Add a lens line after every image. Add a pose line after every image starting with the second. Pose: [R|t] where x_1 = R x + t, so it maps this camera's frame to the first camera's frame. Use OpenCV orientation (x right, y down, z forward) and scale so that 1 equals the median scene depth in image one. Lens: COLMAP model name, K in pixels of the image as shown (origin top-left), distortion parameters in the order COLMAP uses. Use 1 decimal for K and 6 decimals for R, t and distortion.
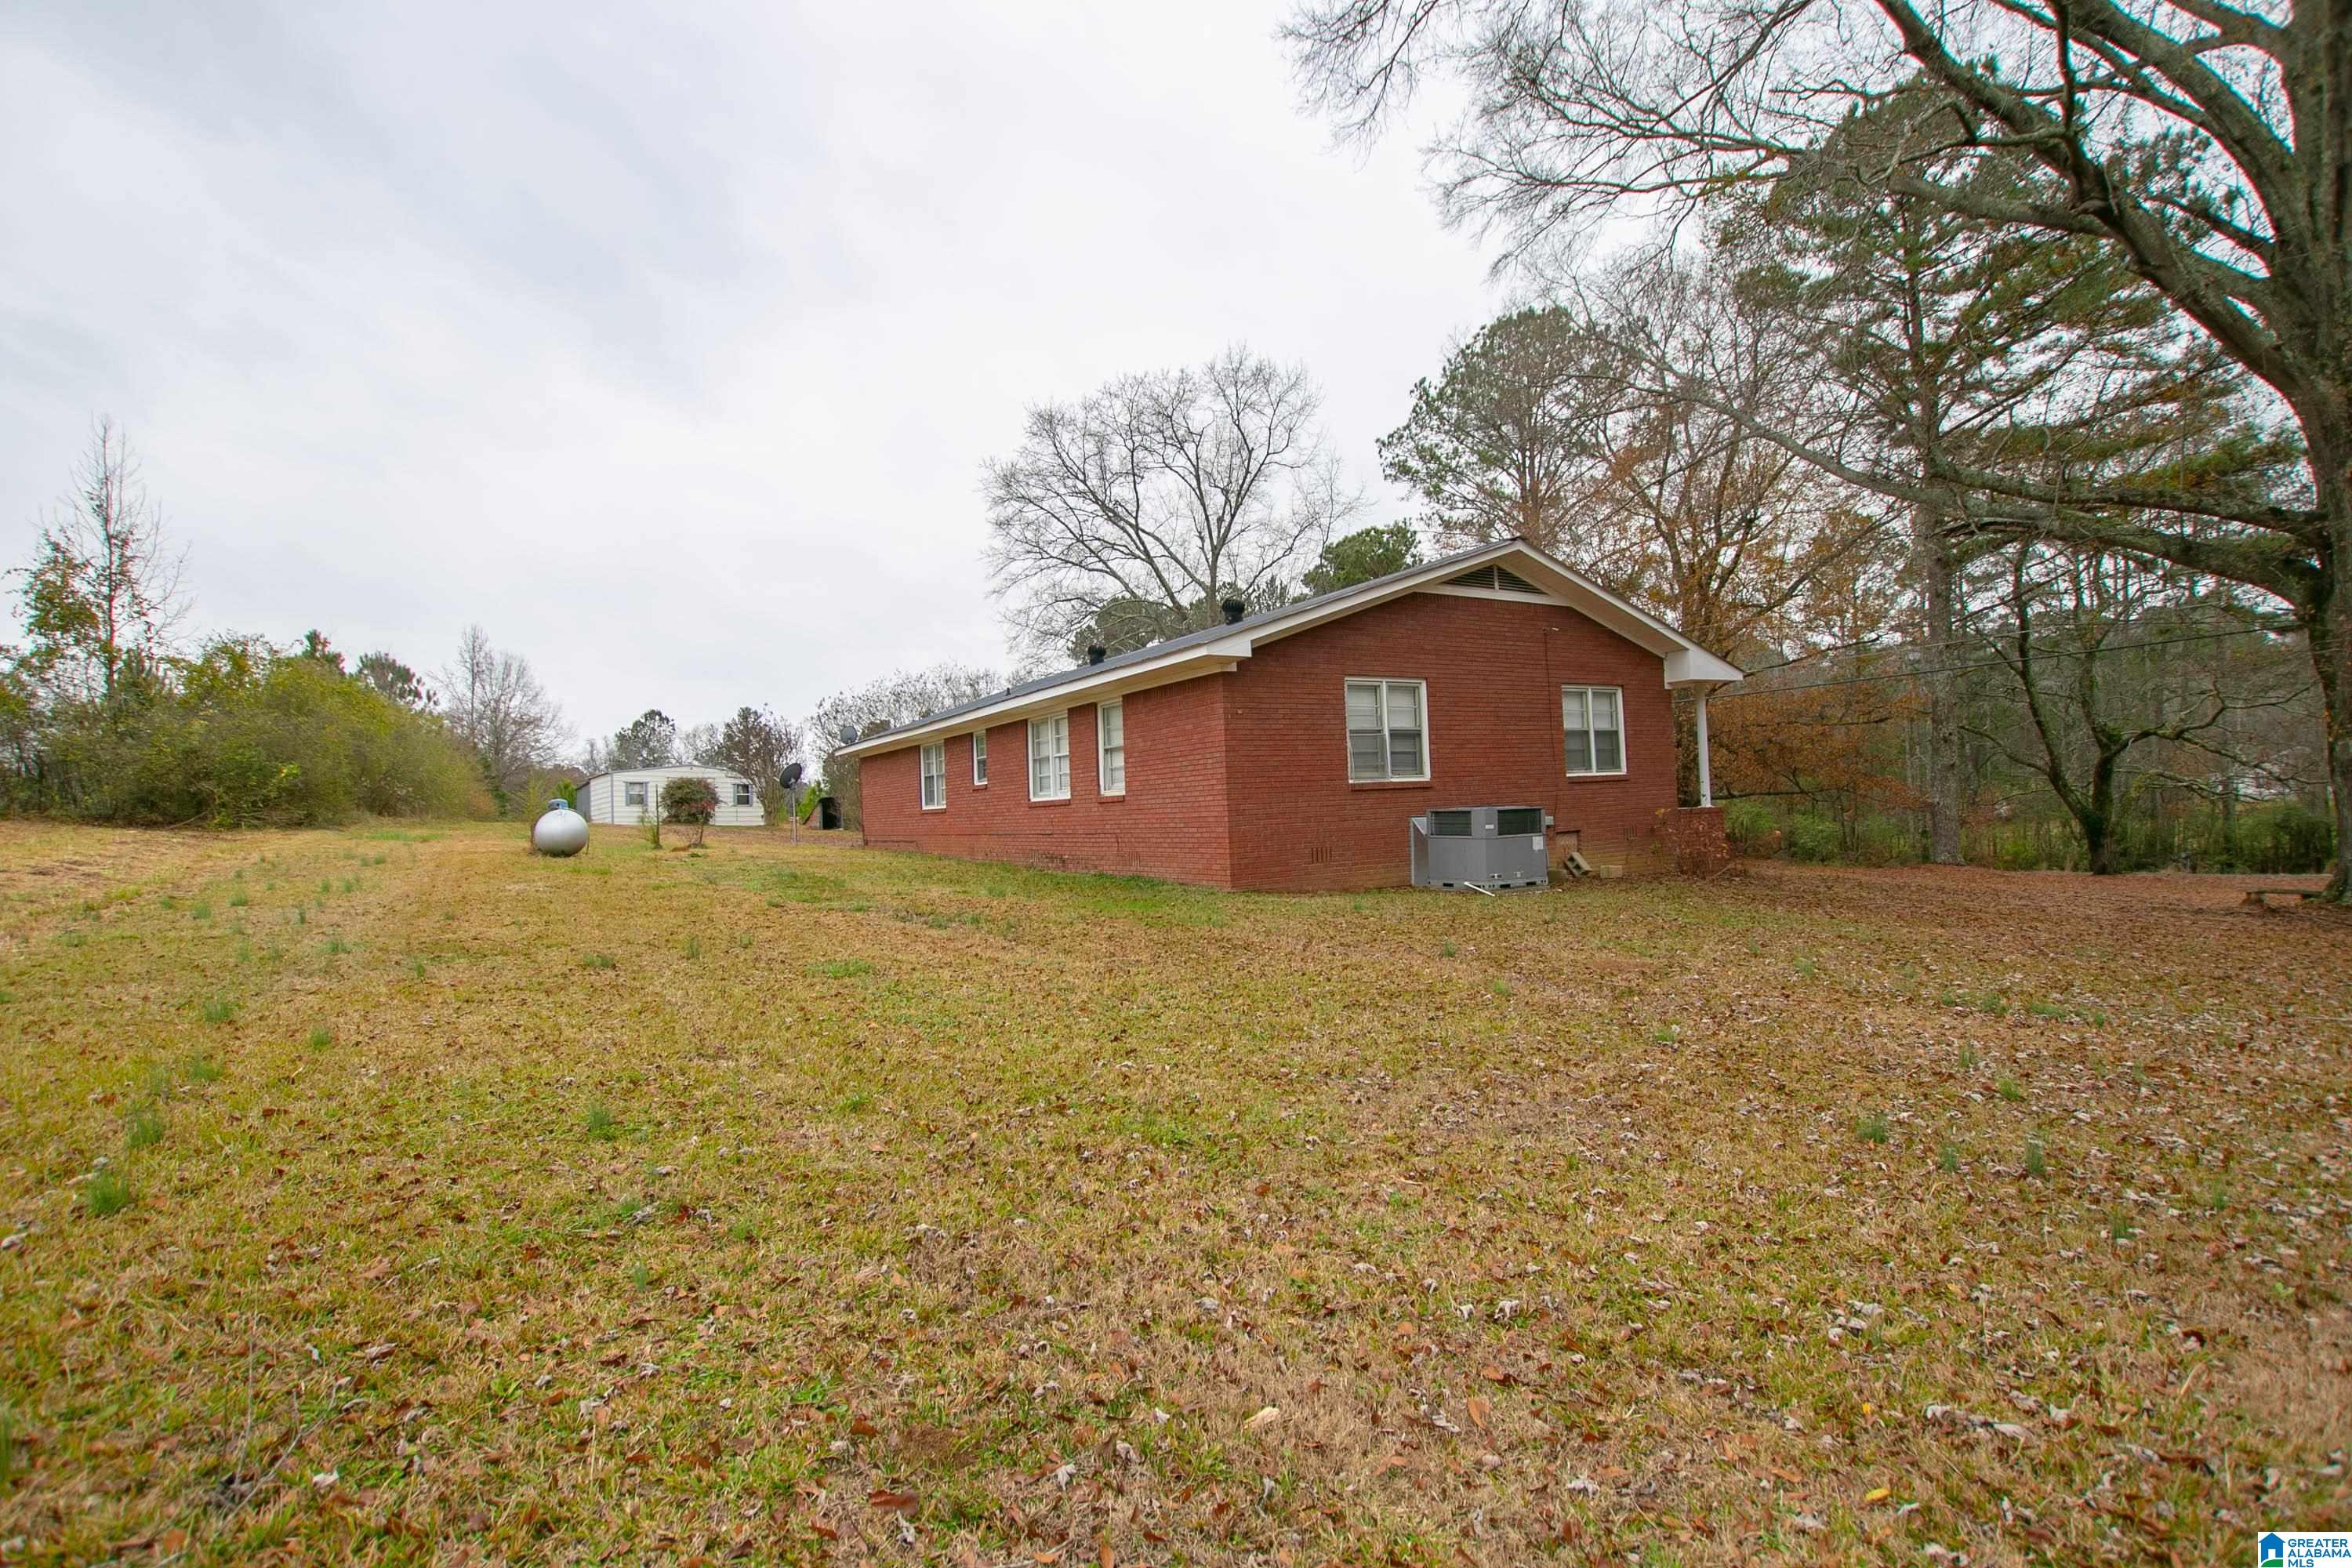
lens RADIAL K [[1096.4, 0, 1171.2], [0, 1096.4, 780.5], [0, 0, 1]] dist [-0.031094, 0.004238]
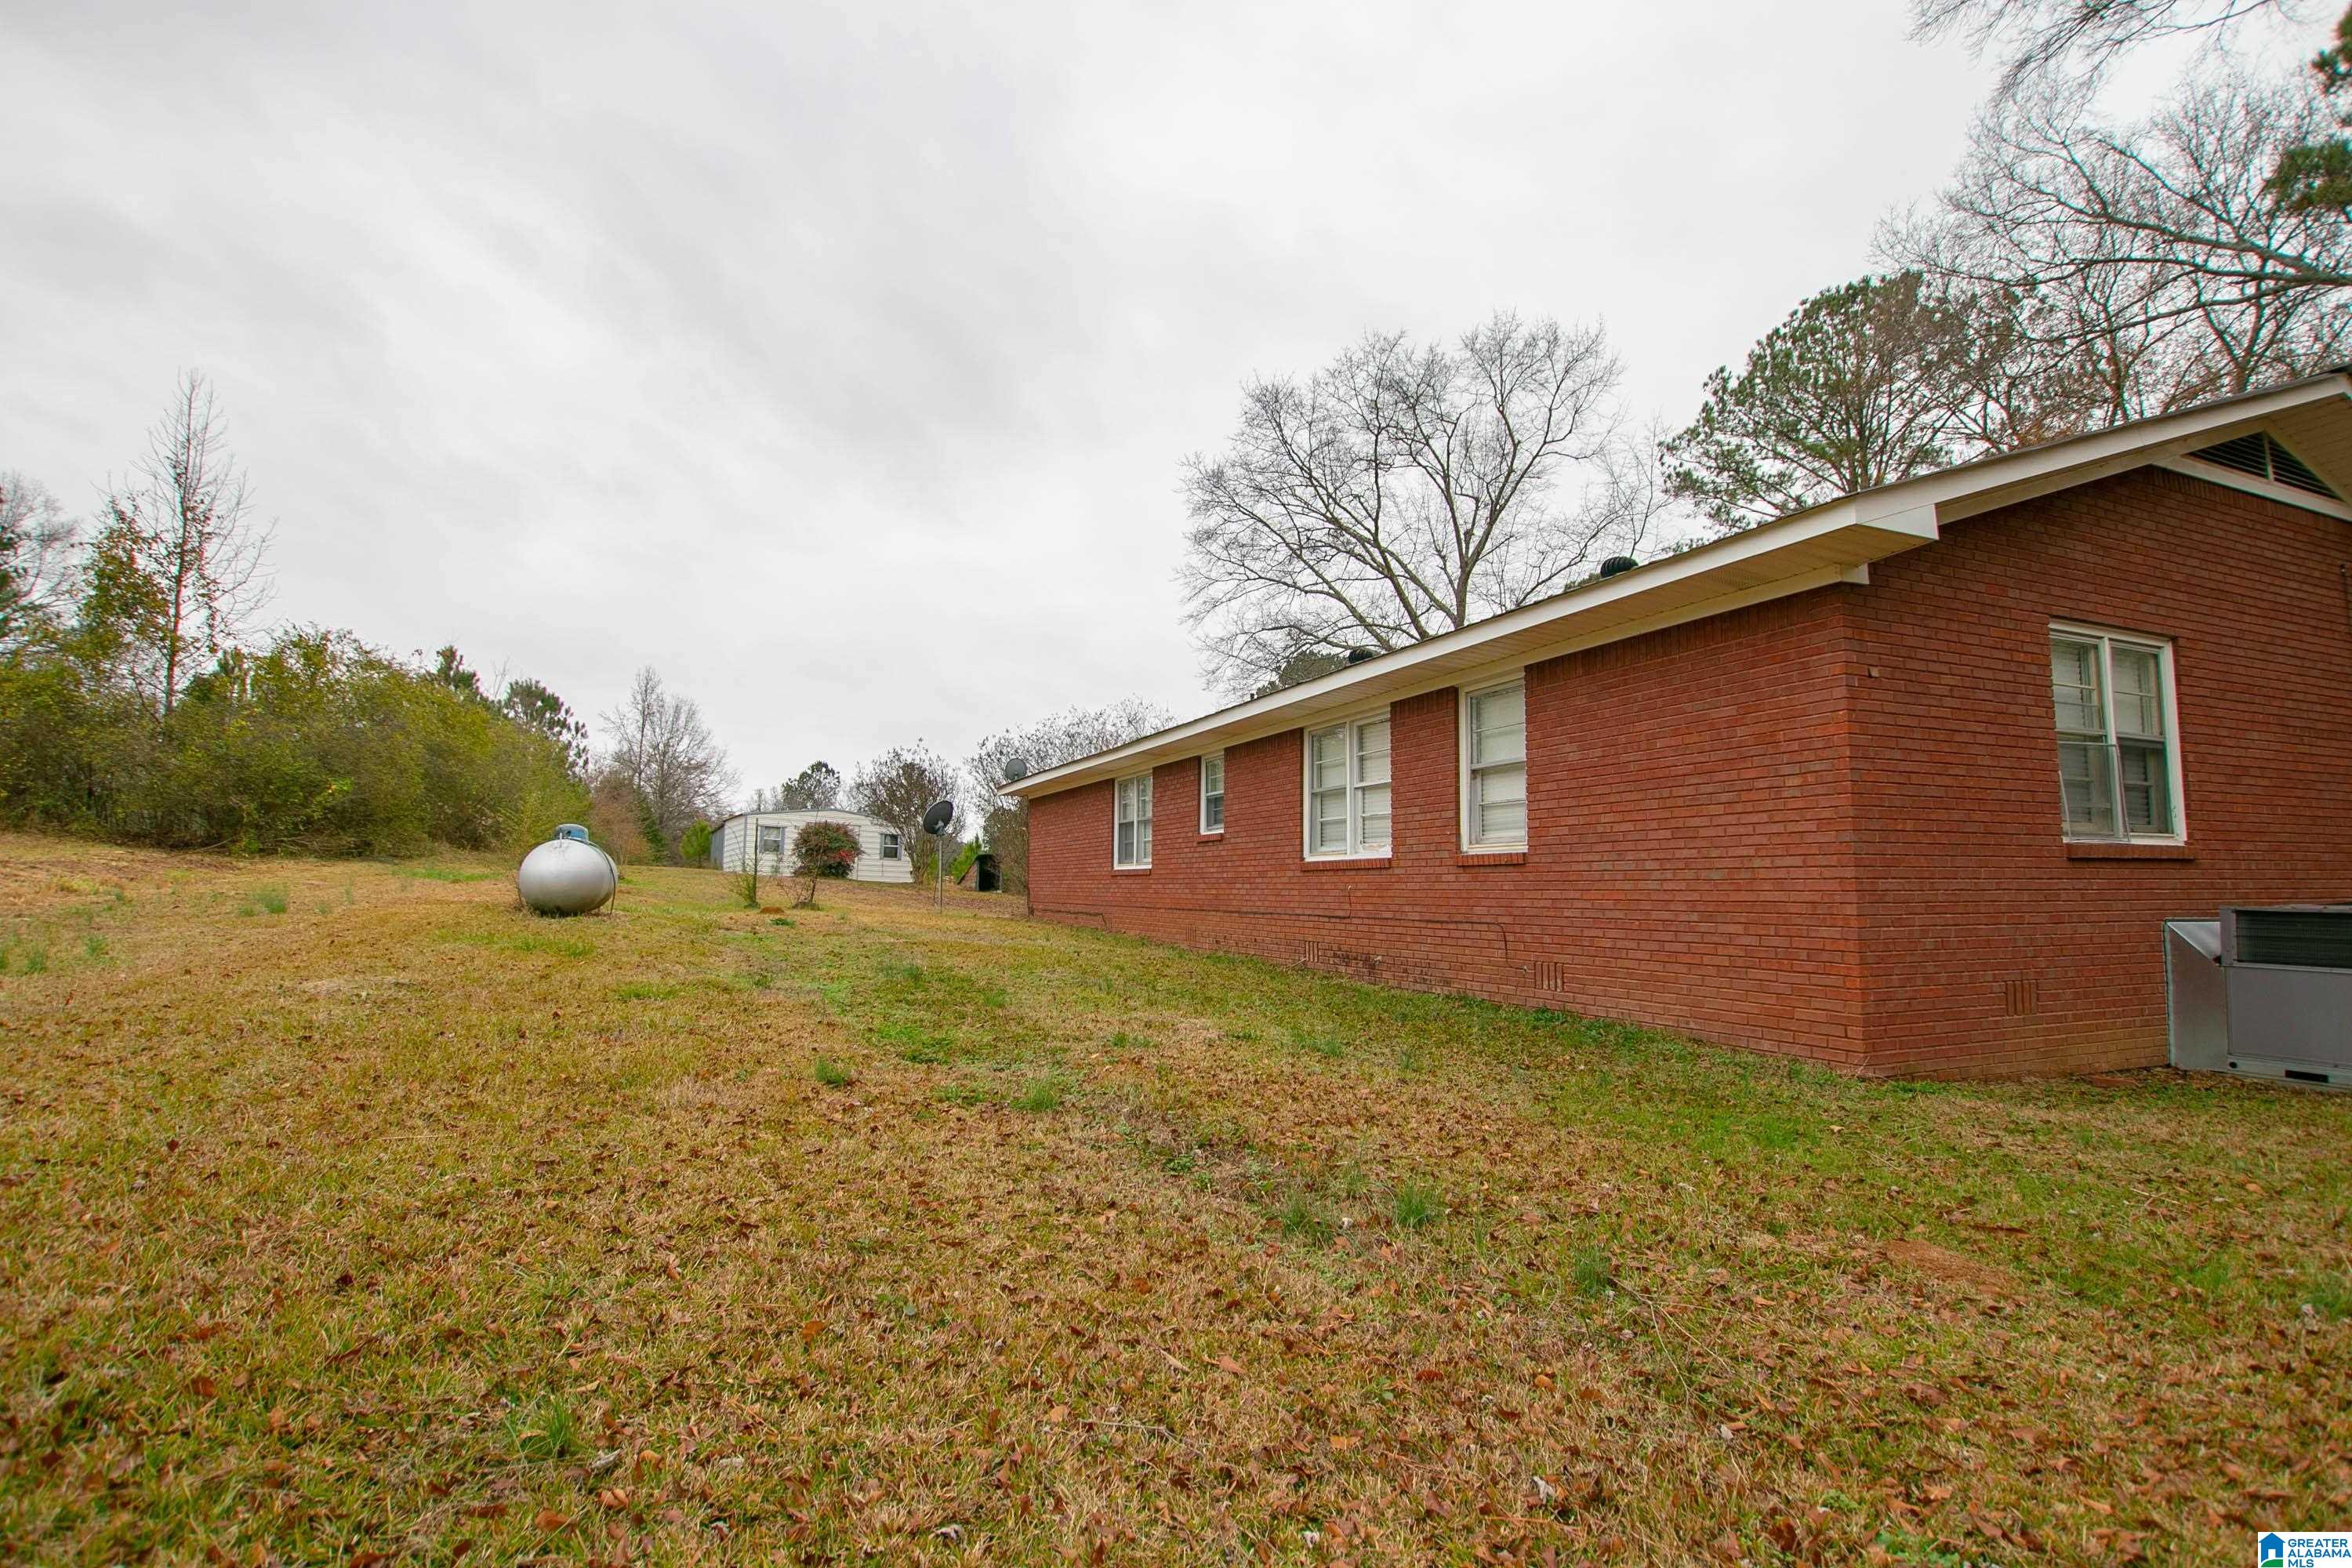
lens RADIAL K [[1096.4, 0, 1182.4], [0, 1096.4, 783.7], [0, 0, 1]] dist [-0.031094, 0.004238]
pose [[0.990815, 0.032941, -0.131151, -0.059889], [-0.041261, 0.997270, -0.061237, 0.008262], [0.128776, 0.066086, 0.989469, 0.195588]]
